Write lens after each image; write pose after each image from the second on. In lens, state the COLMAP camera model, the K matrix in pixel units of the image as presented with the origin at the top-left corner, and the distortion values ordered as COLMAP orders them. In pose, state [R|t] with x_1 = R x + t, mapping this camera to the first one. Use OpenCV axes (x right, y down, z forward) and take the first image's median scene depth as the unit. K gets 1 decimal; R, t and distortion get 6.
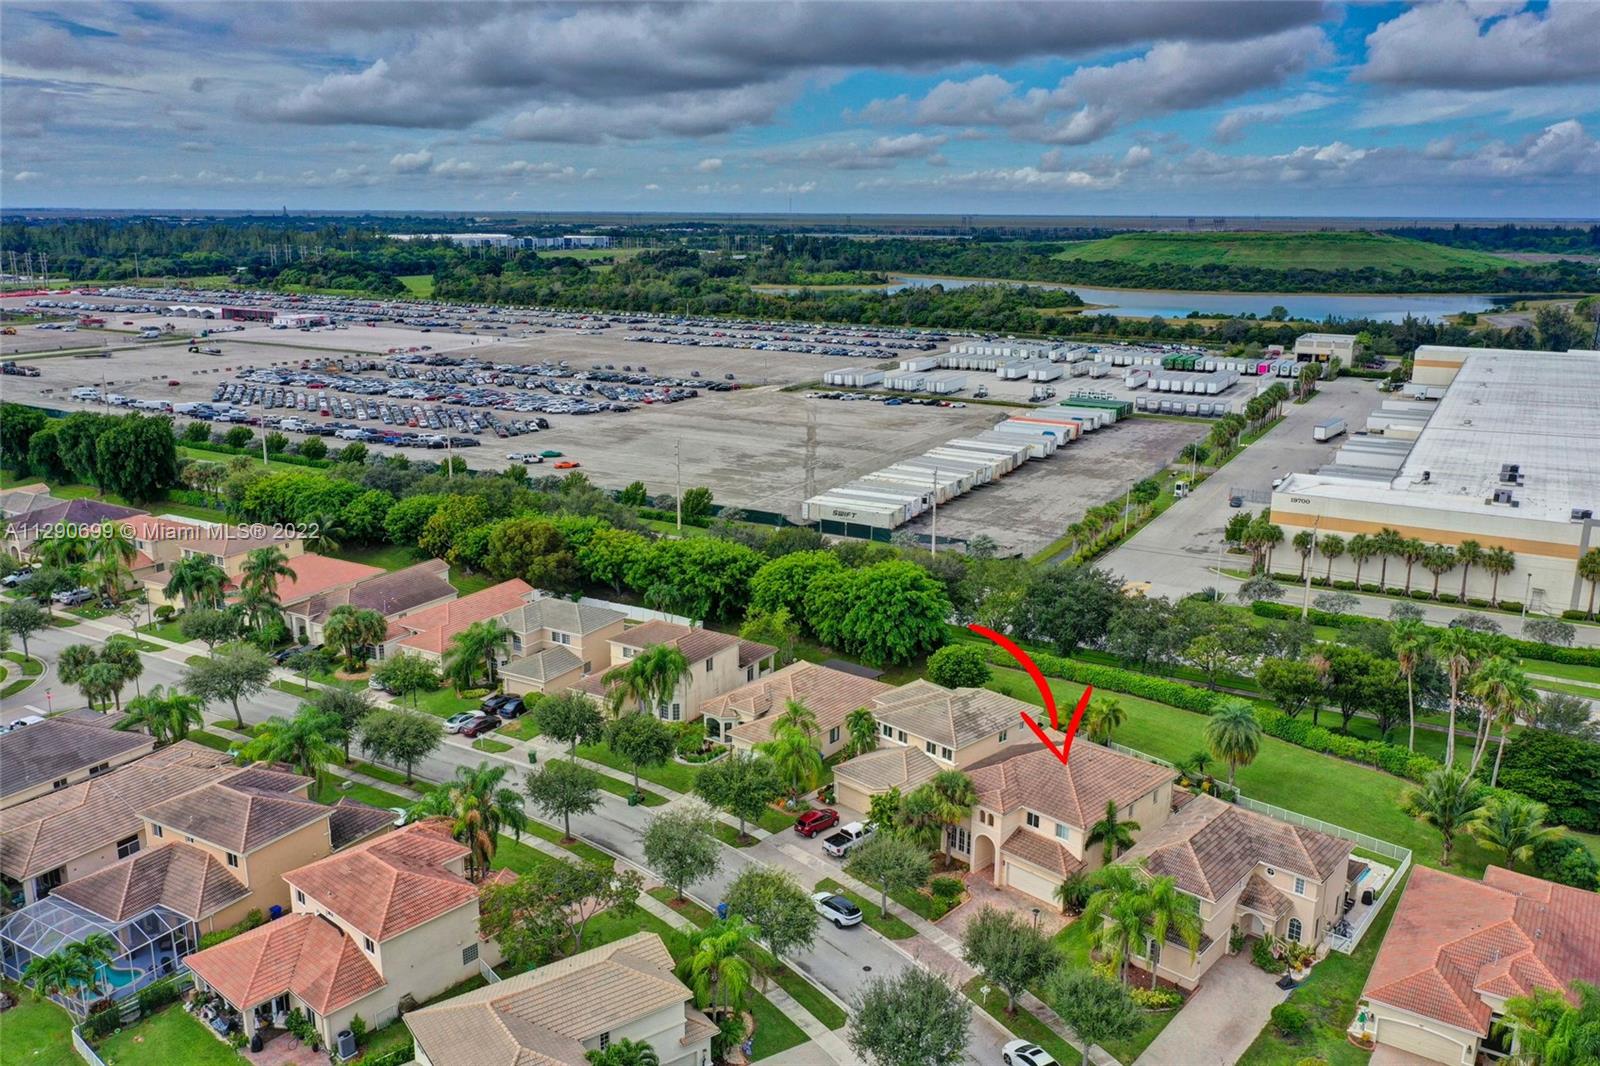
lens RADIAL K [[1257.9, 0, 795.3], [0, 1257.9, 526.4], [0, 0, 1]] dist [-0.003314, 0.003356]
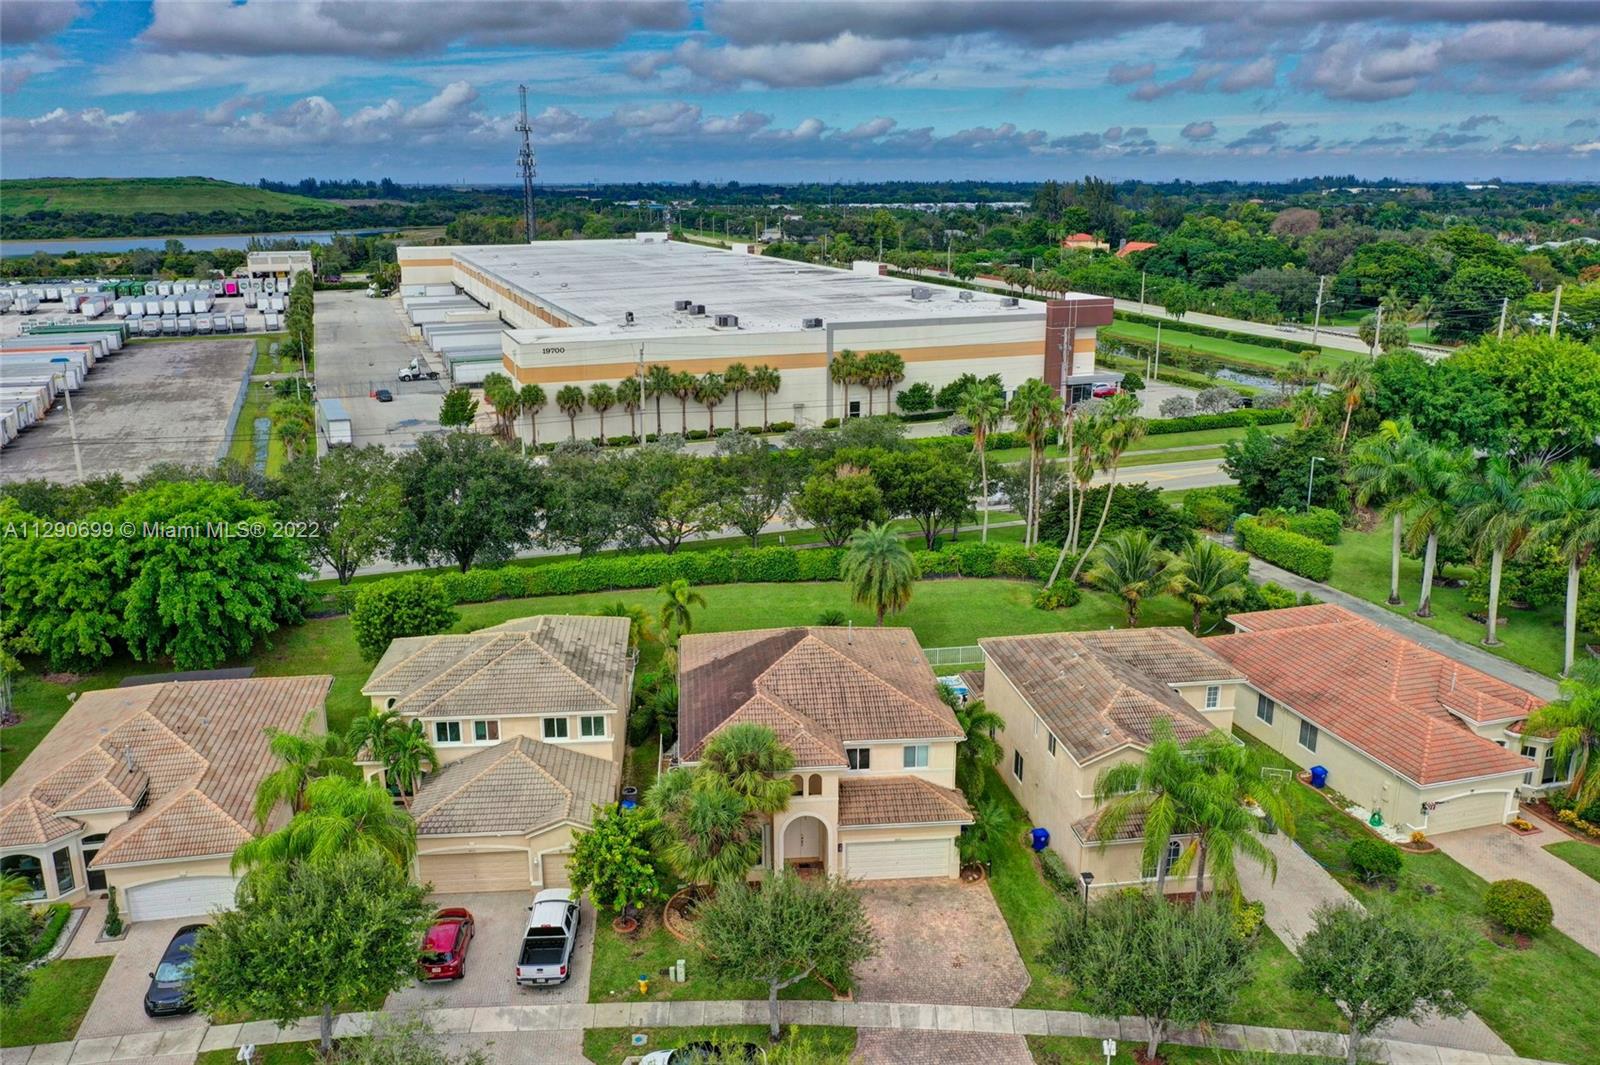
lens RADIAL K [[1257.9, 0, 795.7], [0, 1257.9, 540.9], [0, 0, 1]] dist [-0.003314, 0.003356]
pose [[0.631367, -0.218565, 0.744046, -0.137938], [0.194751, 0.973400, 0.120680, 0.032599], [-0.750631, 0.068710, 0.657139, 0.354290]]
